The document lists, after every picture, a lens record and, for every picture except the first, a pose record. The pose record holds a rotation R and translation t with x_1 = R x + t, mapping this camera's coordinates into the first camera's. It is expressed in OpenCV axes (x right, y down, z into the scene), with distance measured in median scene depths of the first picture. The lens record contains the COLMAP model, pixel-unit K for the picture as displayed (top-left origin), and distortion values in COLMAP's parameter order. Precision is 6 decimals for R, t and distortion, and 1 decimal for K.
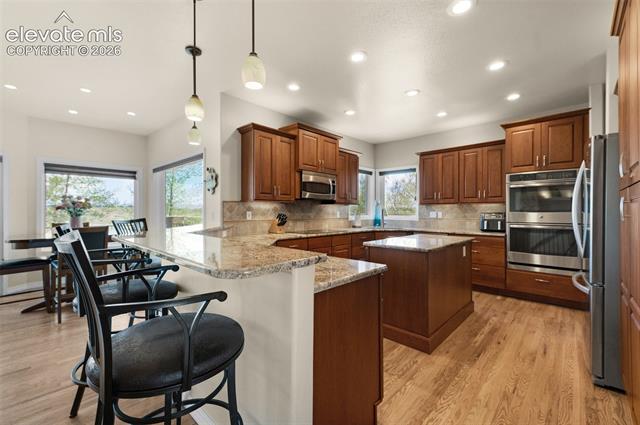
lens RADIAL K [[269.7, 0, 316.3], [0, 269.7, 213.1], [0, 0, 1]] dist [0.026845, 0.000164]
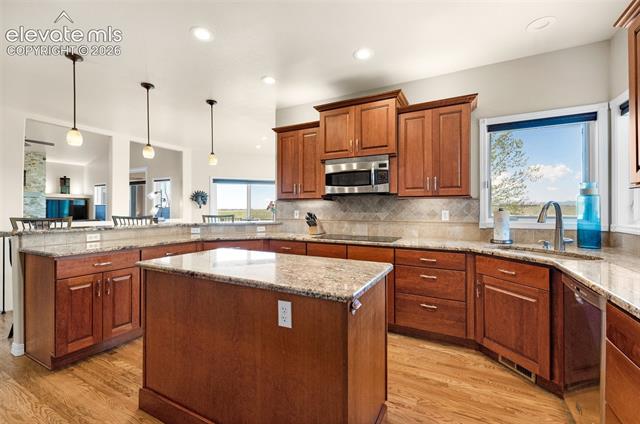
lens RADIAL K [[274.3, 0, 315.3], [0, 274.3, 209.1], [0, 0, 1]] dist [0.007592, -0.002343]
pose [[0.270560, -0.002249, -0.962700, 0.631220], [-0.004667, 0.999982, -0.003648, -0.005731], [0.962692, 0.005480, 0.270545, 0.631180]]
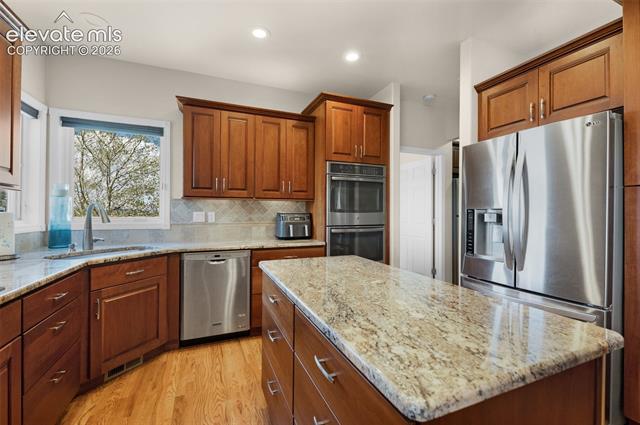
lens RADIAL K [[274.3, 0, 322.8], [0, 274.3, 211.9], [0, 0, 1]] dist [0.007592, -0.002343]
pose [[0.402499, -0.001369, 0.915420, 0.006440], [0.002803, 0.999996, 0.000263, -0.004273], [-0.915416, 0.002460, 0.402501, 0.592602]]
